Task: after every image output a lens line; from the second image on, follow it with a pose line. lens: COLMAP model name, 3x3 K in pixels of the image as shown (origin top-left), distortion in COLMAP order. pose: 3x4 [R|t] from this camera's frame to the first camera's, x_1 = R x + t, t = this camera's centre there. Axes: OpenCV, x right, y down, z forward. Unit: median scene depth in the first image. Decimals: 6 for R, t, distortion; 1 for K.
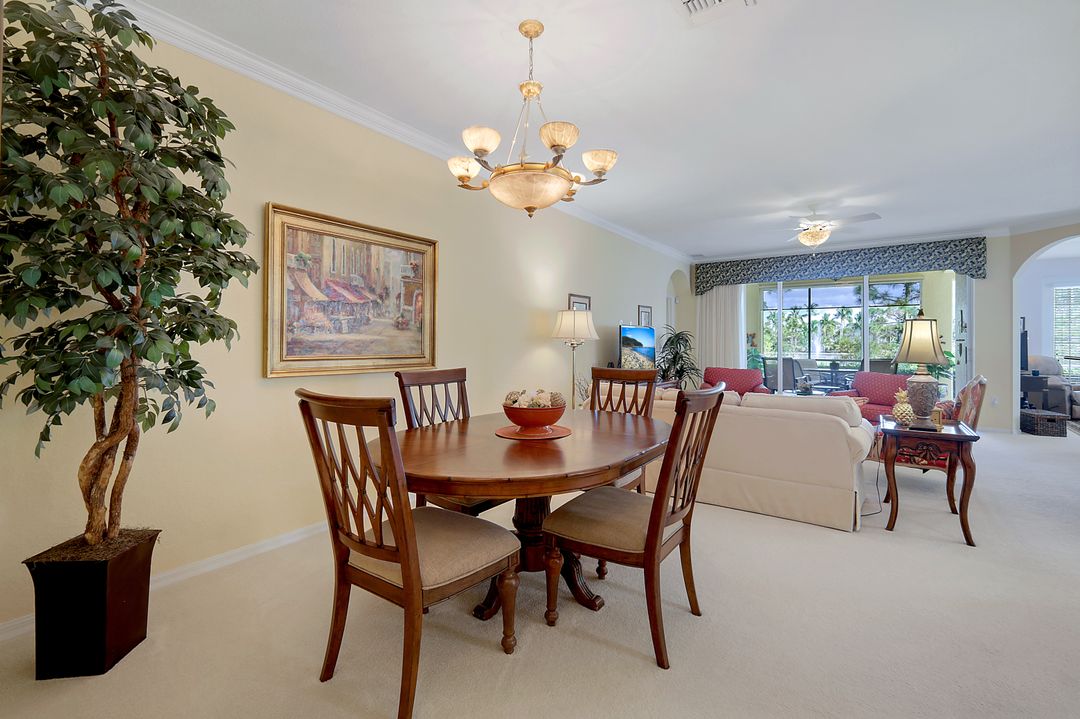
lens RADIAL K [[471.4, 0, 541.6], [0, 471.4, 341.7], [0, 0, 1]] dist [0.003772, -0.000322]
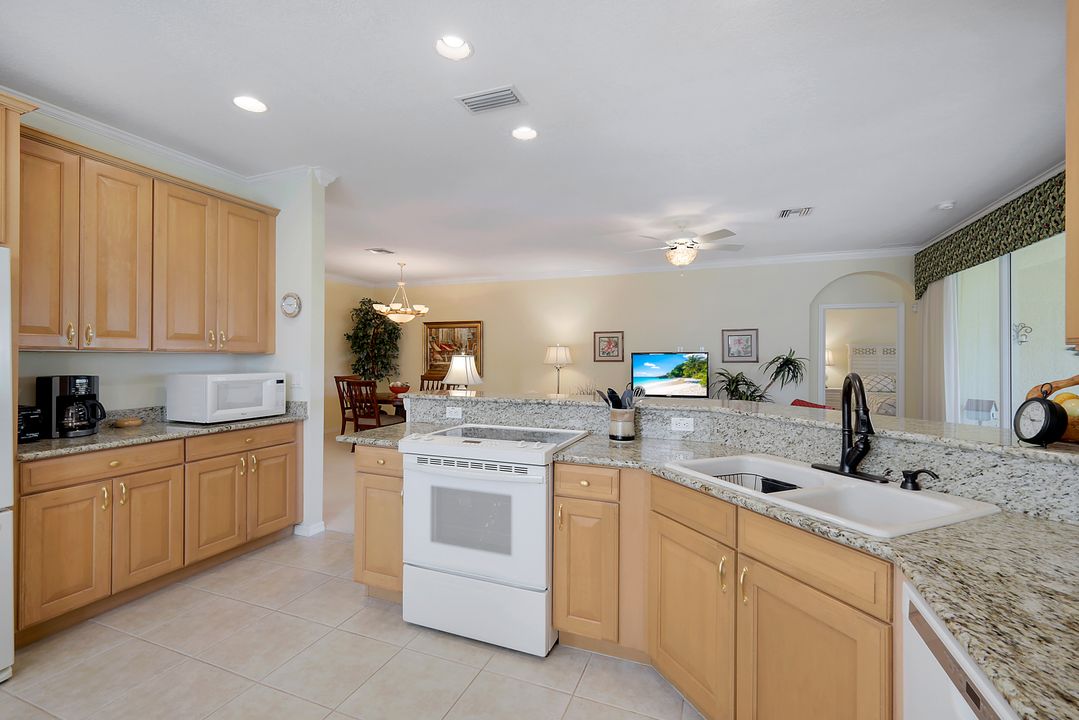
lens RADIAL K [[471.0, 0, 541.0], [0, 471.0, 356.2], [0, 0, 1]] dist [0.003772, -0.000322]
pose [[0.237017, -0.006004, -0.971487, 2.154446], [-0.001287, 0.999978, -0.006494, -0.029512], [0.971505, 0.002790, 0.237004, 0.783290]]
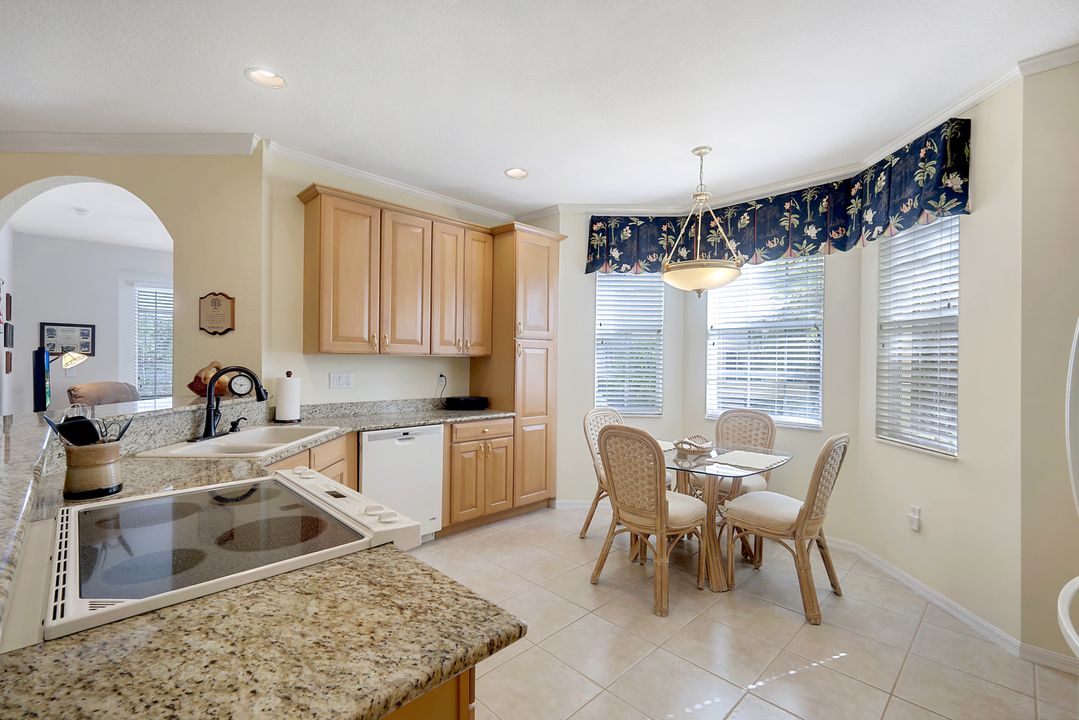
lens RADIAL K [[471.0, 0, 545.5], [0, 471.0, 355.3], [0, 0, 1]] dist [0.003772, -0.000322]
pose [[0.173260, -0.000542, 0.984876, 1.133838], [-0.011154, 0.999935, 0.002513, -0.040497], [-0.984813, -0.011420, 0.173243, 0.593698]]
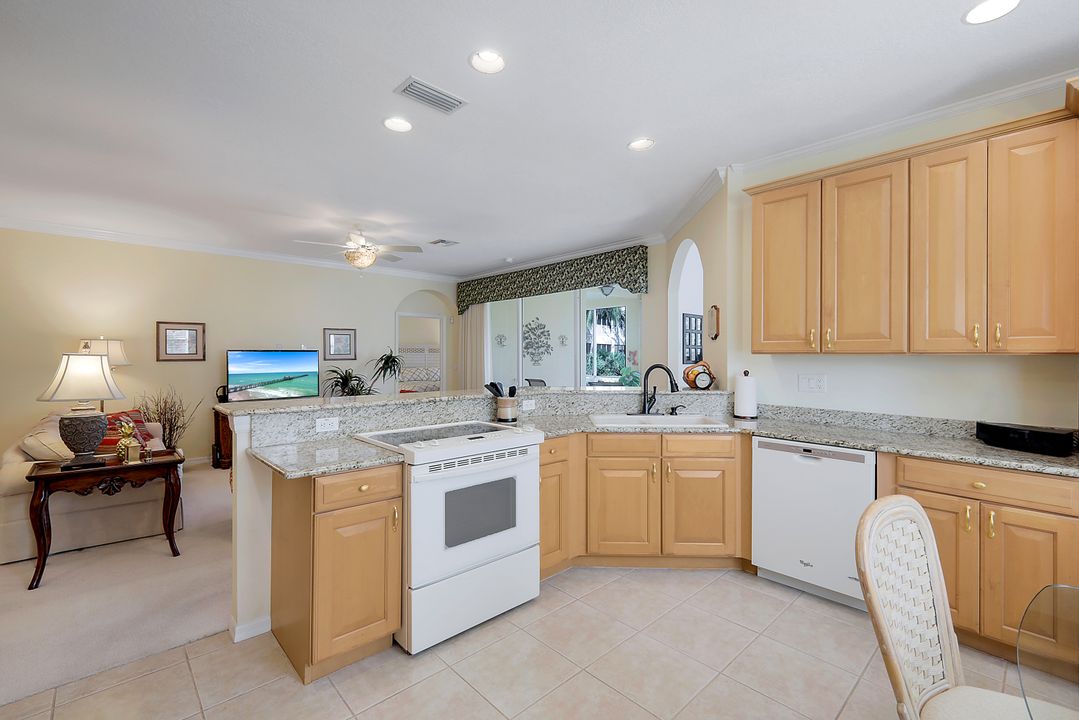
lens RADIAL K [[471.0, 0, 542.7], [0, 471.0, 356.3], [0, 0, 1]] dist [0.003772, -0.000322]
pose [[0.979572, -0.003217, -0.201068, 1.734478], [0.003624, 0.999992, 0.001655, -0.034301], [0.201061, -0.002350, 0.979576, 0.202085]]
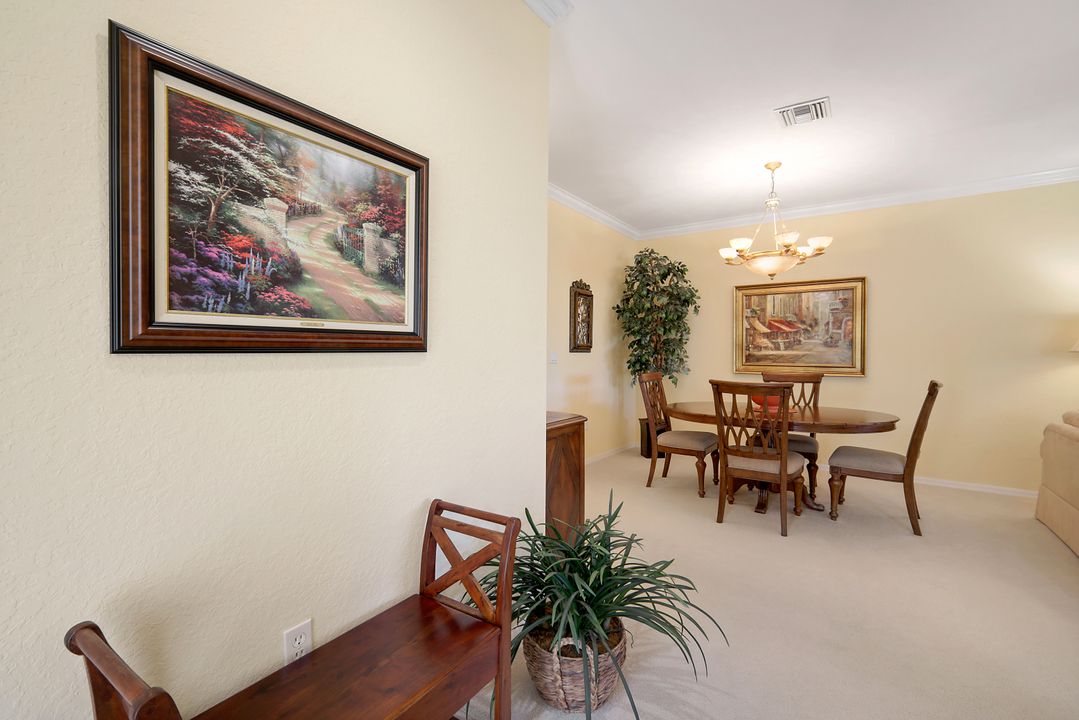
lens RADIAL K [[471.0, 0, 536.8], [0, 471.0, 359.6], [0, 0, 1]] dist [0.003772, -0.000322]
pose [[0.001026, 0.006645, -0.999977, 1.109832], [-0.005037, 0.999965, 0.006640, 0.007165], [0.999987, 0.005030, 0.001060, 0.115998]]
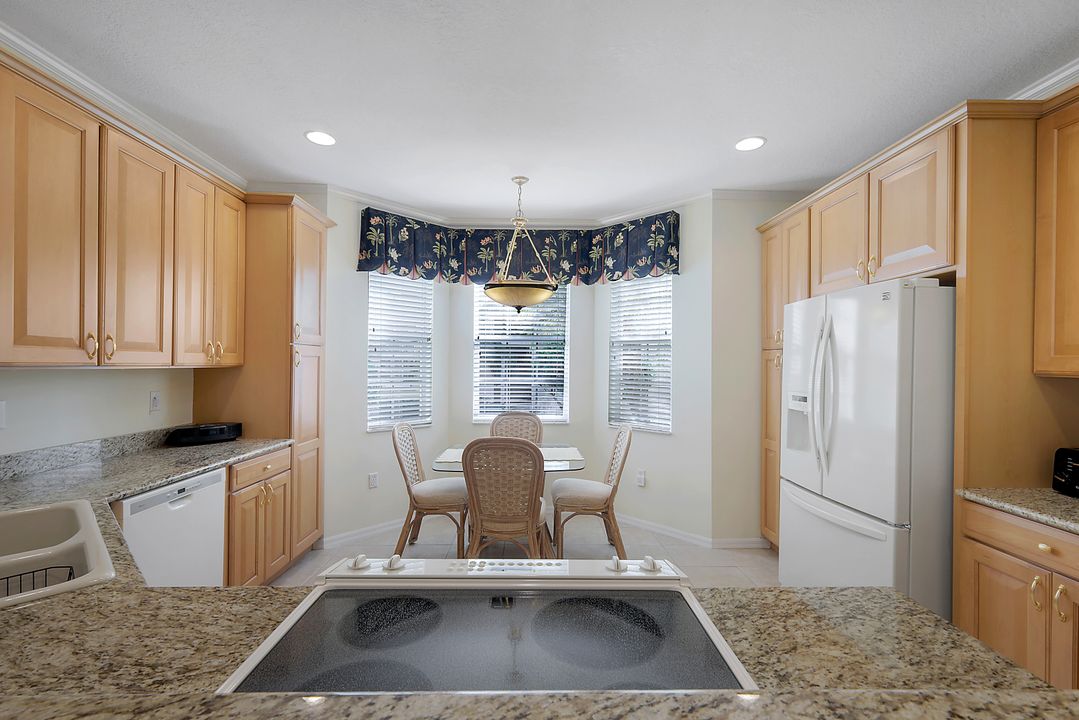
lens RADIAL K [[471.0, 0, 539.2], [0, 471.0, 360.3], [0, 0, 1]] dist [0.003772, -0.000322]
pose [[-0.588018, -0.006974, 0.808818, 1.247872], [-0.014949, 0.999886, -0.002246, -0.051717], [-0.808710, -0.013412, -0.588055, 1.009442]]
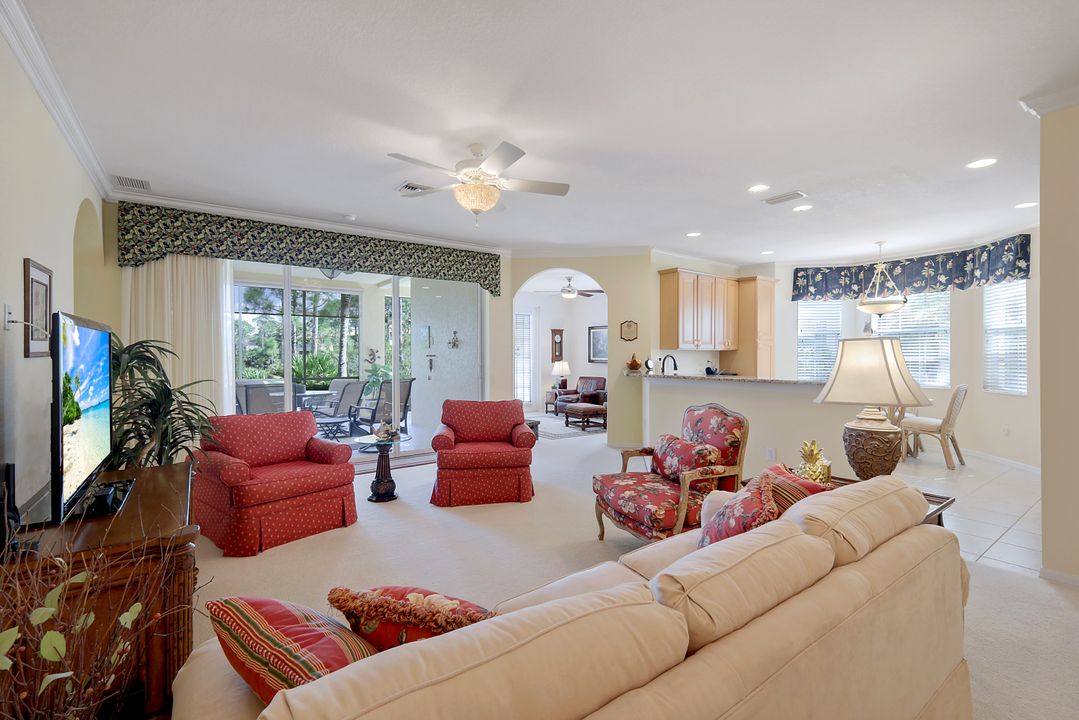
lens RADIAL K [[471.0, 0, 549.8], [0, 471.0, 349.6], [0, 0, 1]] dist [0.003772, -0.000322]
pose [[0.315672, 0.003366, 0.948862, 0.020346], [-0.001349, 0.999994, -0.003099, -0.028958], [-0.948867, -0.000302, 0.315675, 1.073275]]
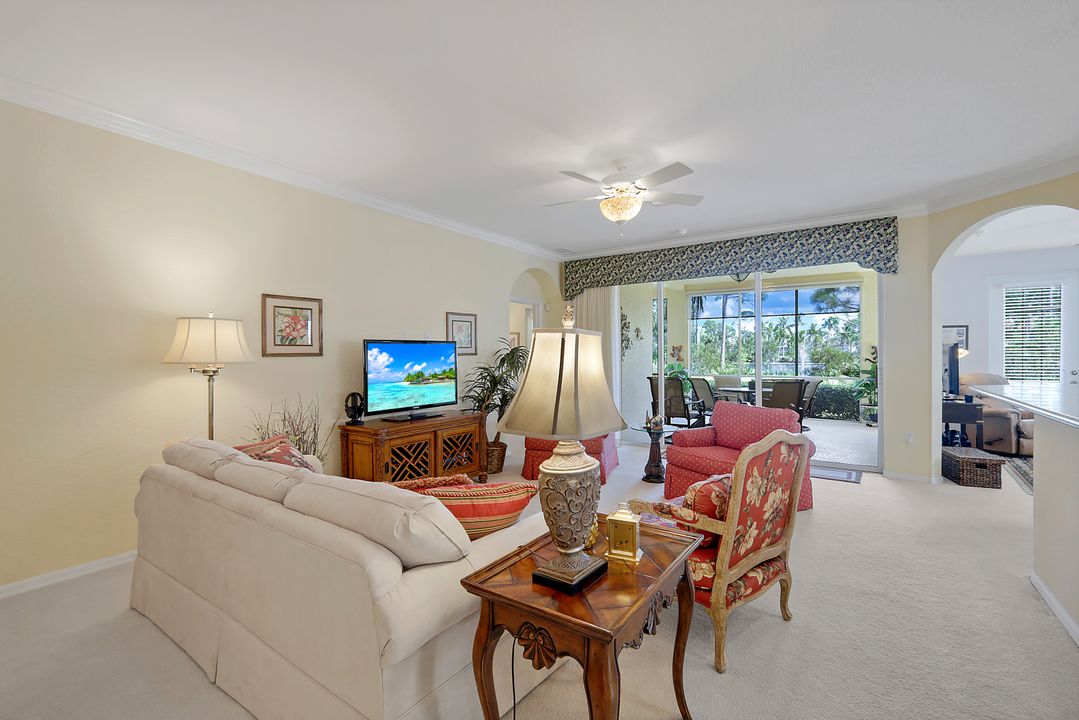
lens RADIAL K [[471.0, 0, 541.4], [0, 471.0, 355.1], [0, 0, 1]] dist [0.003772, -0.000322]
pose [[0.999912, -0.007325, 0.011045, 0.692168], [0.007288, 0.999968, 0.003378, -0.021037], [-0.011070, -0.003297, 0.999933, 0.493024]]
